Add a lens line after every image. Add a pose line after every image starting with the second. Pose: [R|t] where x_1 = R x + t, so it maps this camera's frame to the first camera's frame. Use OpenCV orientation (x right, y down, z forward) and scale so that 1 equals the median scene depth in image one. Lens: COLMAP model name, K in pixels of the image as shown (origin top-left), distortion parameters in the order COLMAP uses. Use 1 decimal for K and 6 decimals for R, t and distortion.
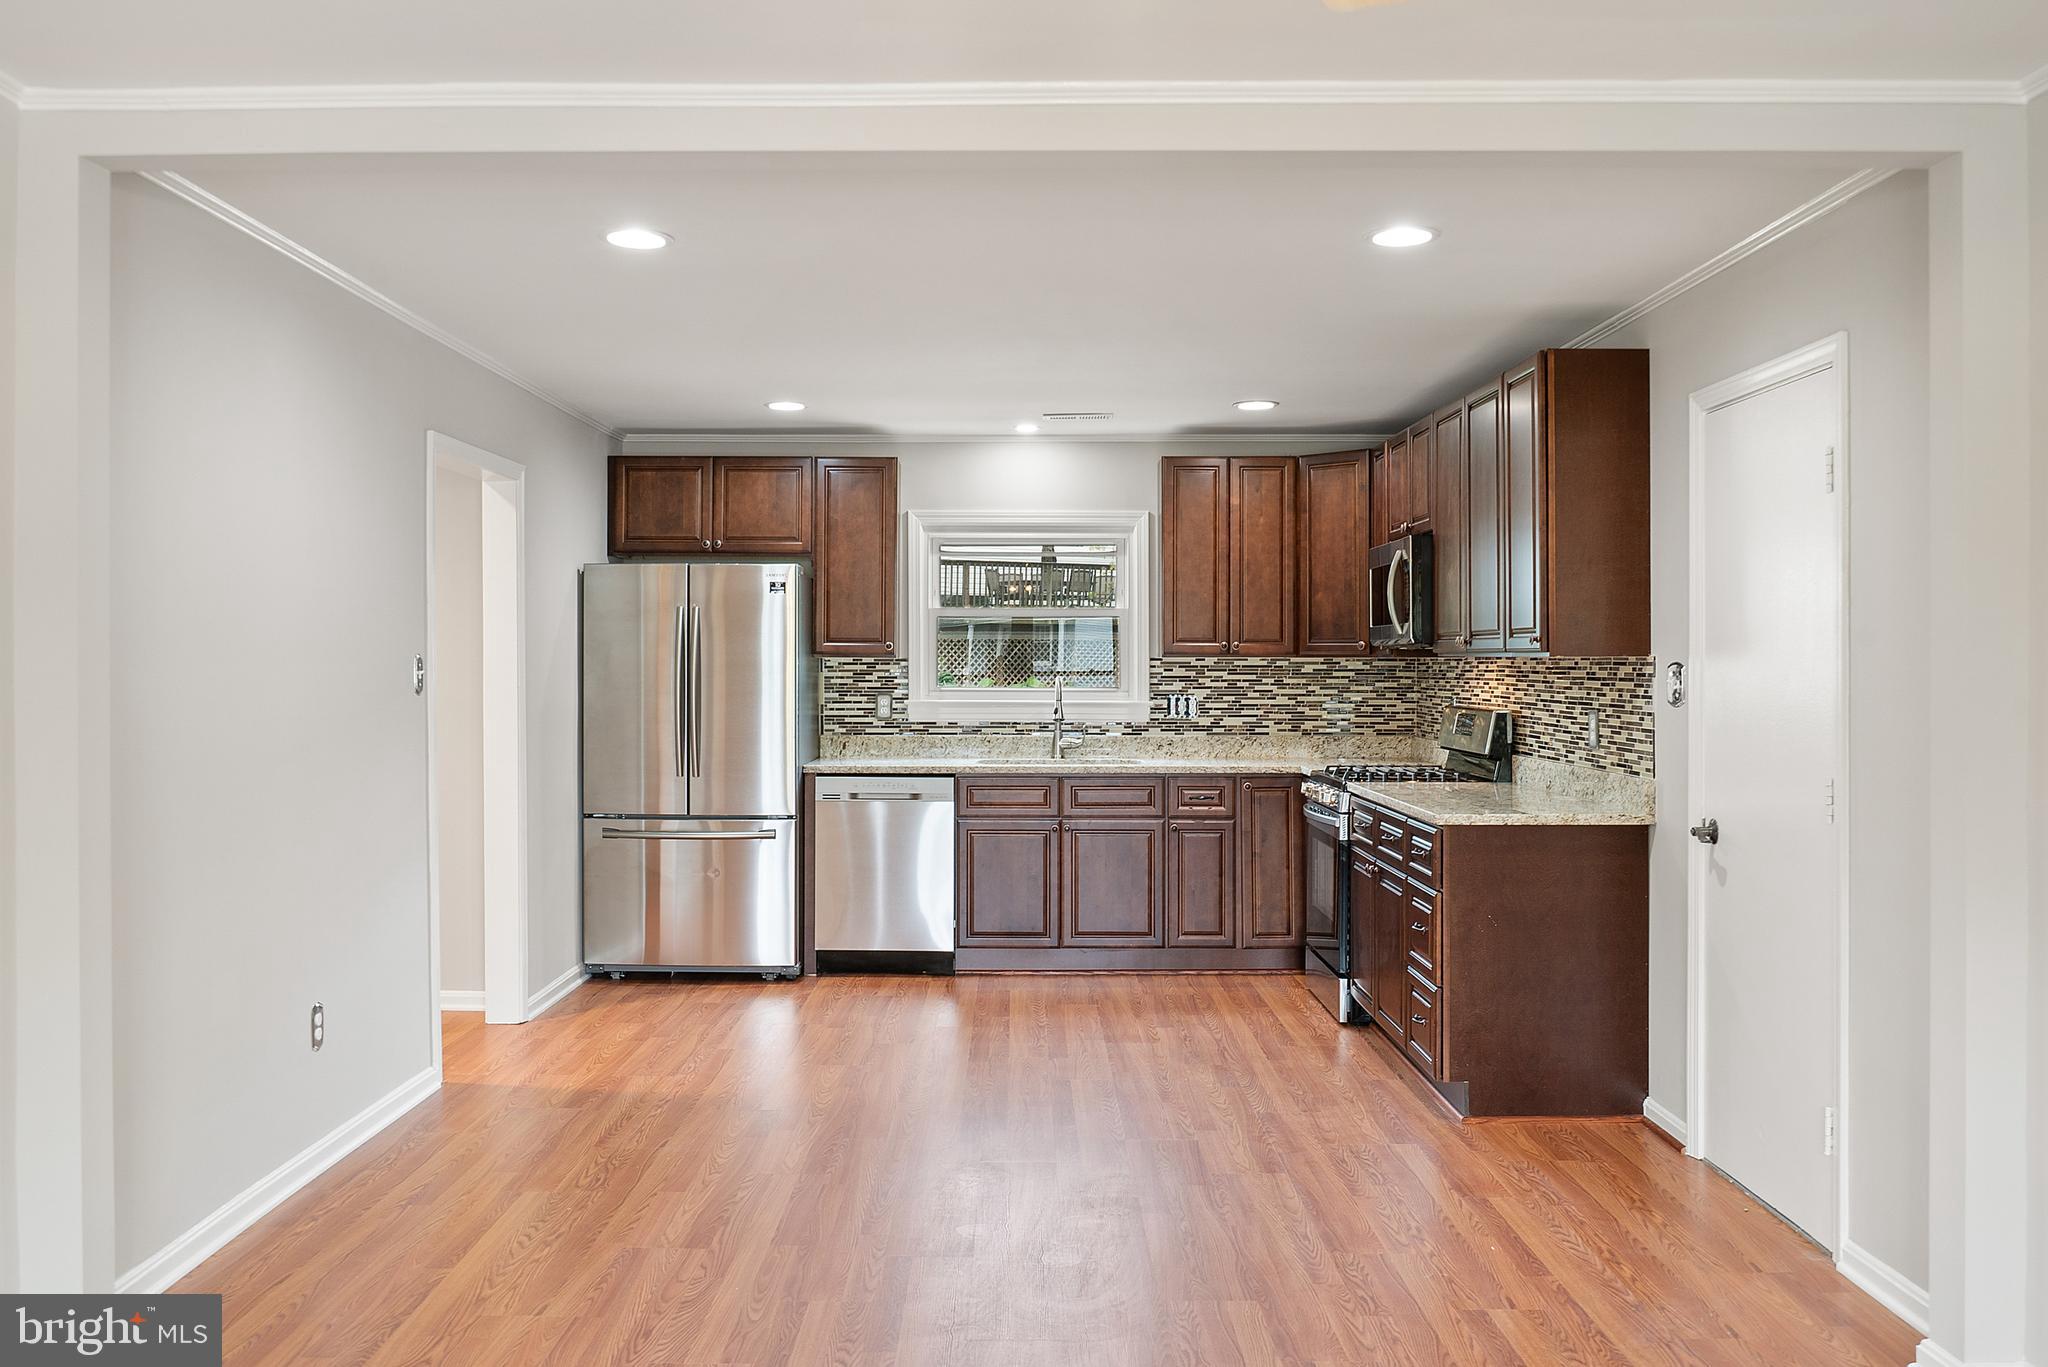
lens RADIAL K [[1692.7, 0, 999.4], [0, 1692.7, 649.0], [0, 0, 1]] dist [-0.012174, -0.008144]
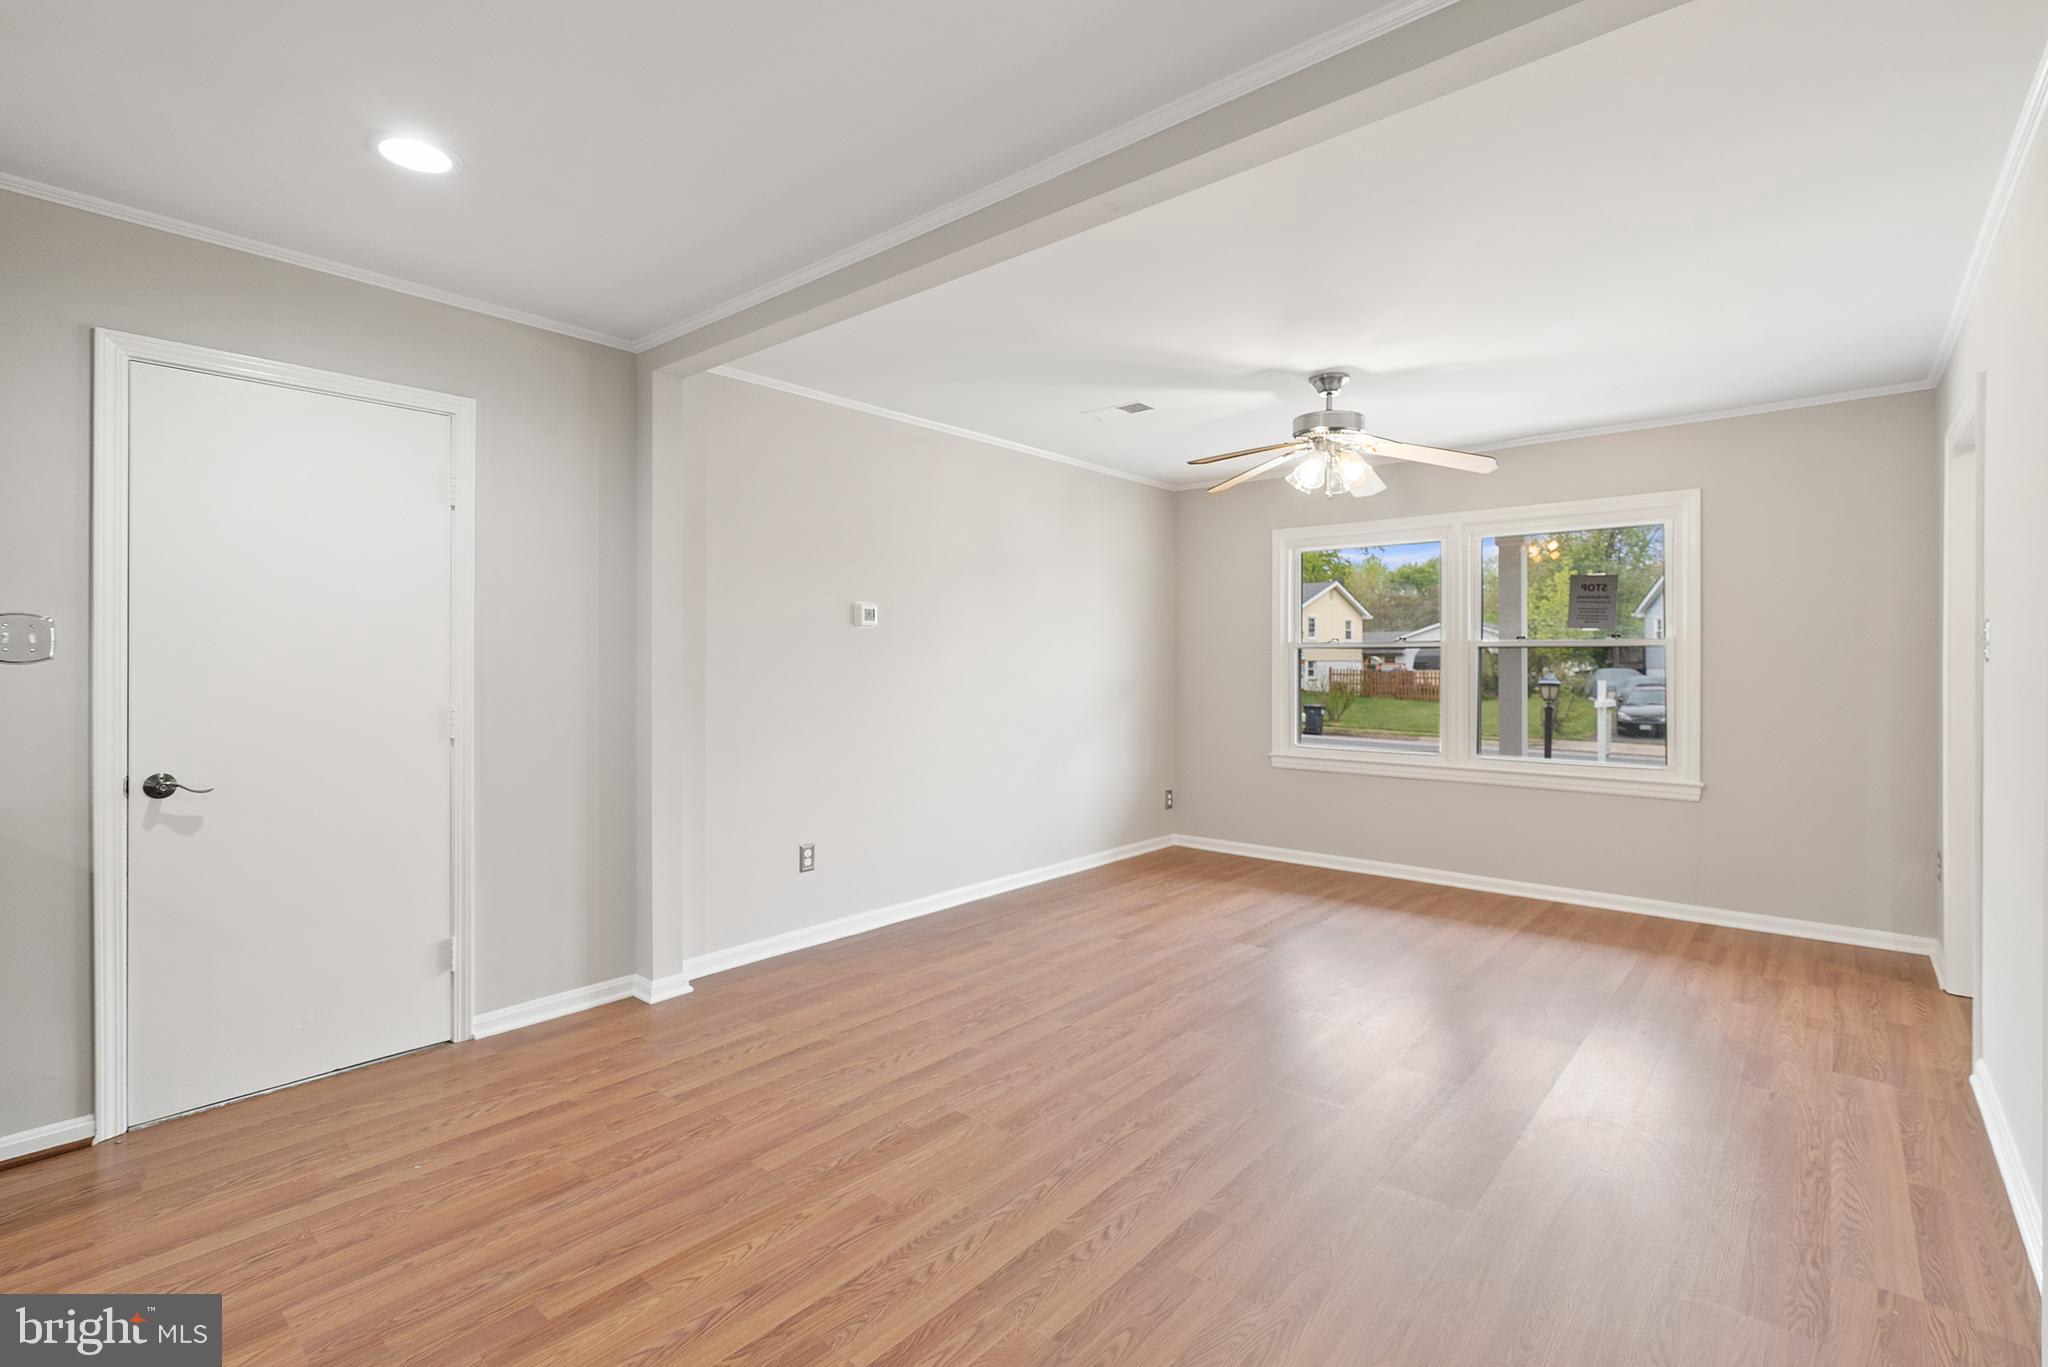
lens RADIAL K [[942.5, 0, 1026.4], [0, 942.5, 661.6], [0, 0, 1]] dist [-0.000077, 0.001598]
pose [[-0.765683, -0.004982, 0.643199, -0.199800], [-0.008151, 0.999965, -0.001958, 0.018886], [-0.643167, -0.006742, -0.765696, 0.667246]]
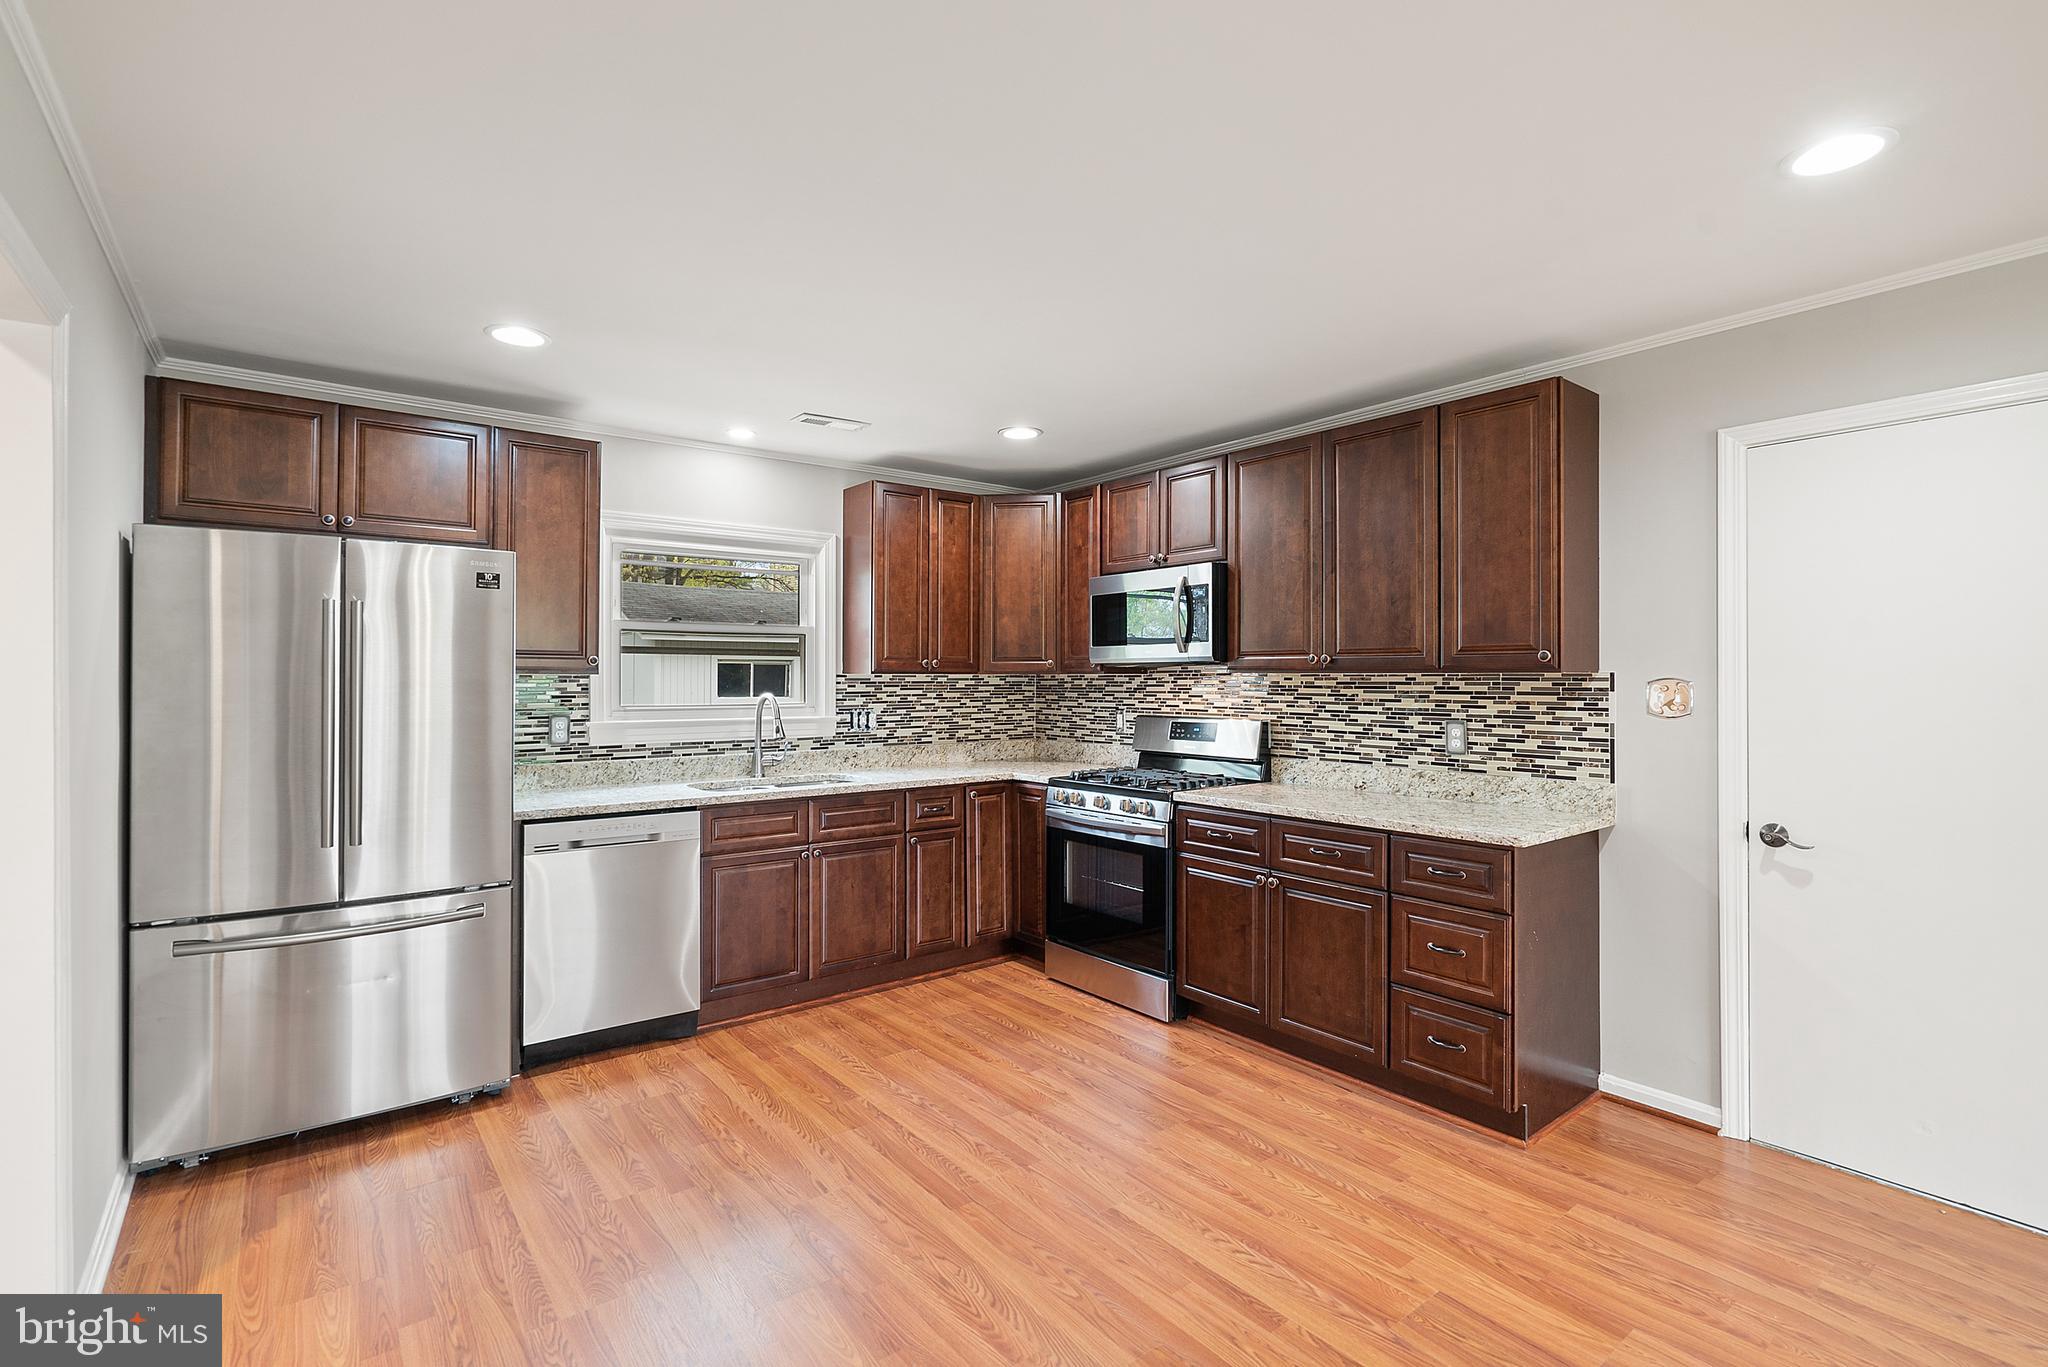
lens RADIAL K [[947.2, 0, 1020.7], [0, 947.2, 672.1], [0, 0, 1]] dist [-0.003465, 0.000707]
pose [[0.783873, 0.002640, 0.620916, -0.197642], [-0.003176, 0.999995, -0.000242, 0.003715], [-0.620914, -0.001782, 0.783877, 0.502792]]
